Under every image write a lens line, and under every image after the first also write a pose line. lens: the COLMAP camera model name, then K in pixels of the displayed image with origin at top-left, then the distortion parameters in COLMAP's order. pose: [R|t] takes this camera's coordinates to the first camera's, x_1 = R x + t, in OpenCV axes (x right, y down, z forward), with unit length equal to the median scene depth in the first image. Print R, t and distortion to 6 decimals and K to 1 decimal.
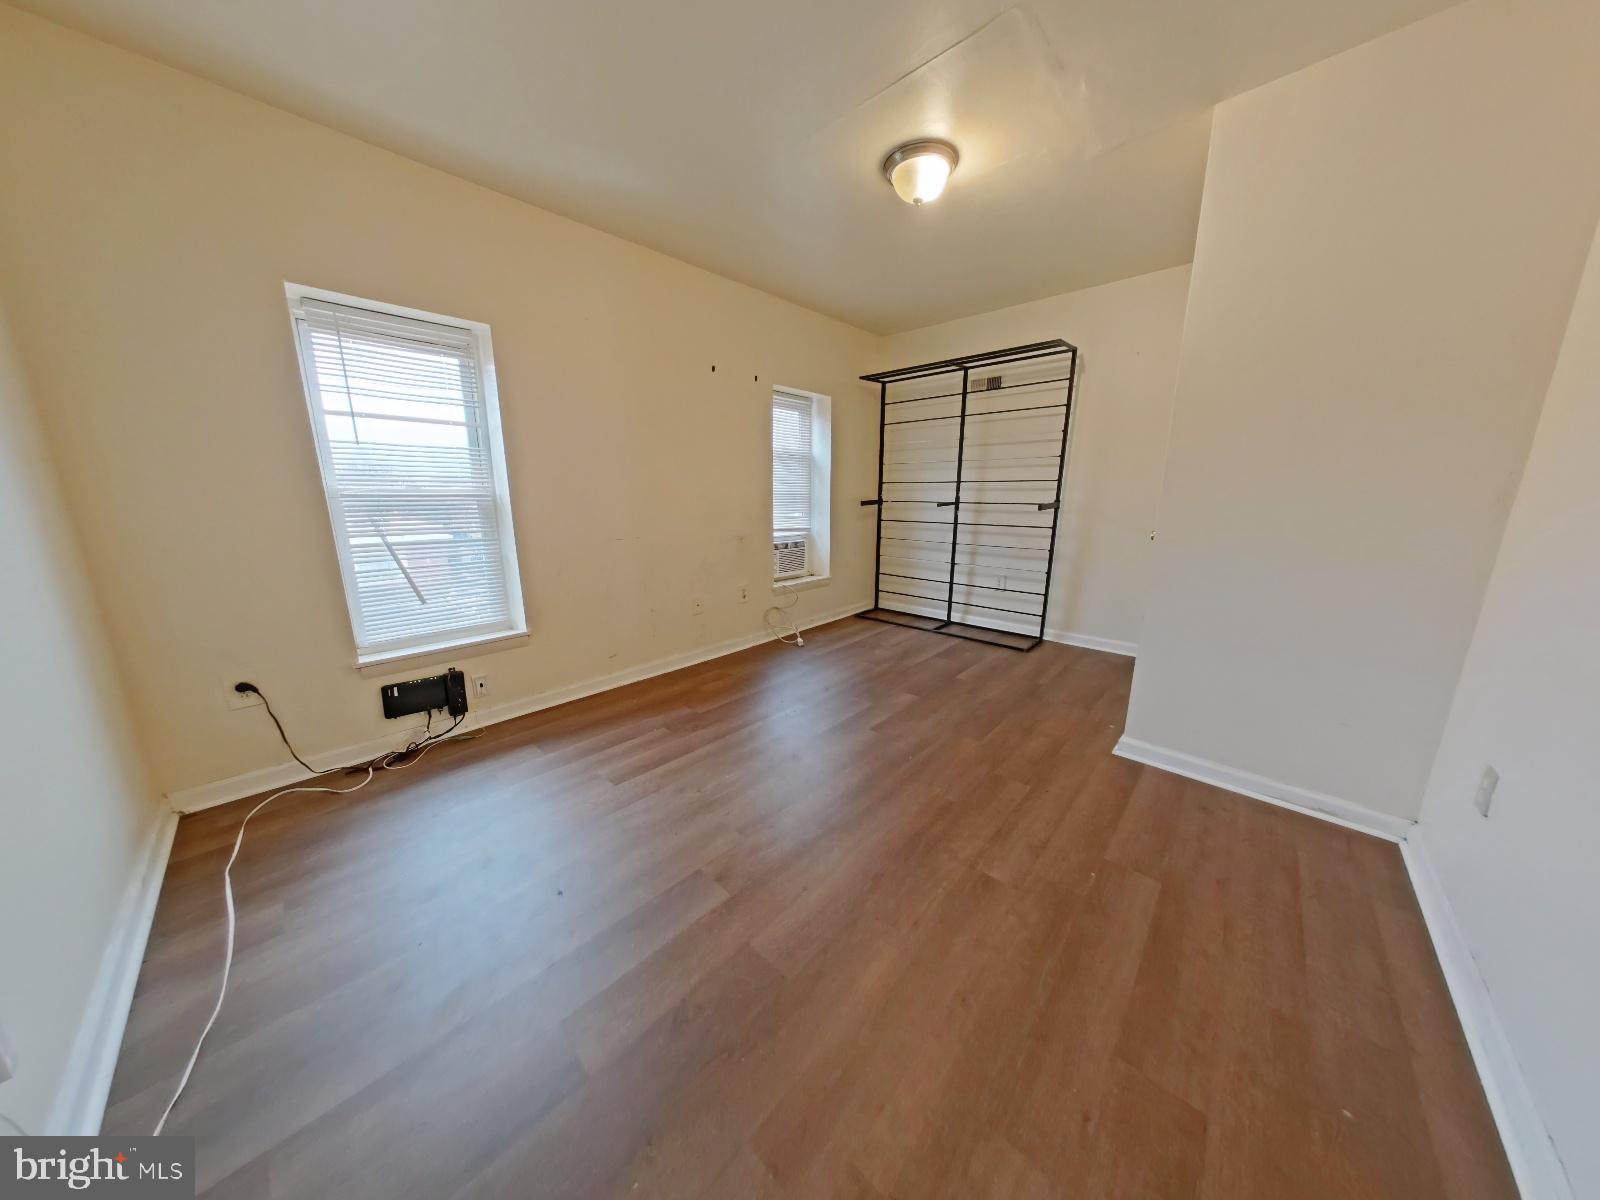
lens RADIAL K [[497.9, 0, 800.0], [0, 497.9, 600.0], [0, 0, 1]] dist [-0.000352, -0.000061]
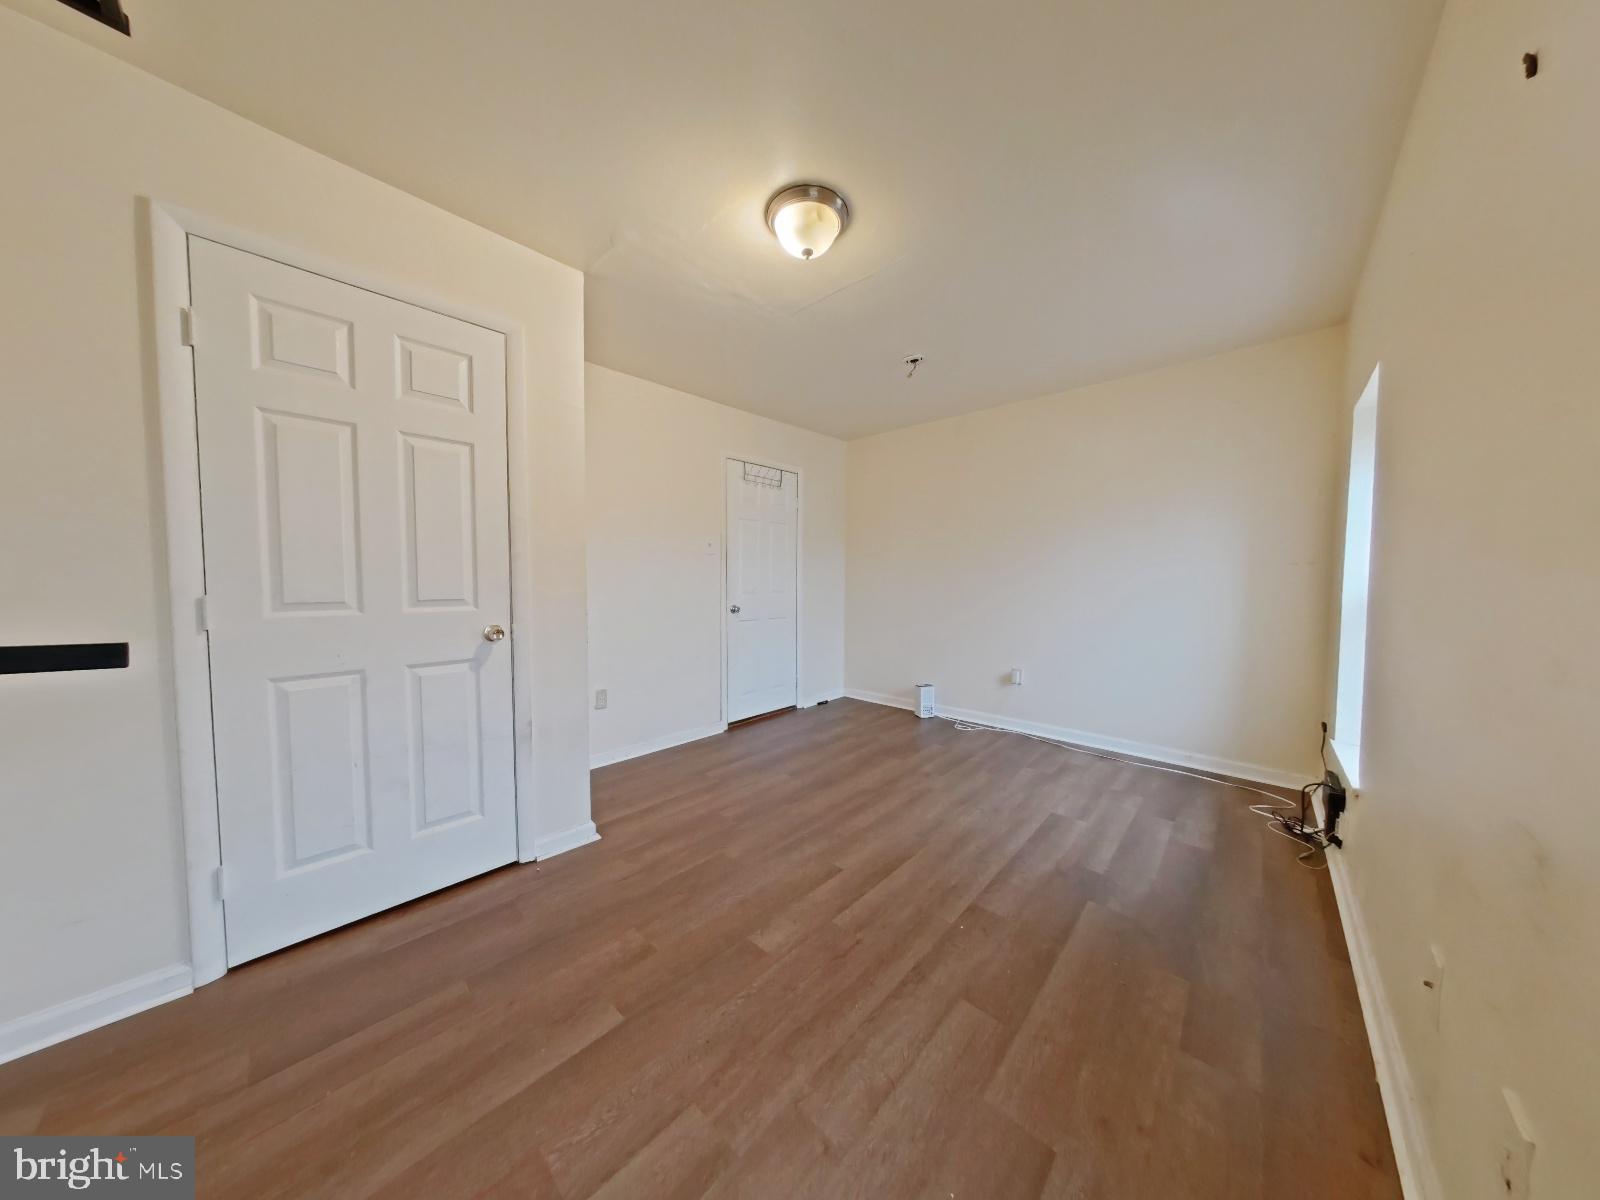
lens RADIAL K [[497.9, 0, 800.0], [0, 497.9, 600.0], [0, 0, 1]] dist [-0.000352, -0.000061]
pose [[-0.999998, -0.000589, 0.001710, 0.212926], [-0.000122, 0.965367, 0.260895, -0.384853], [-0.001804, 0.260894, -0.965366, 1.712253]]
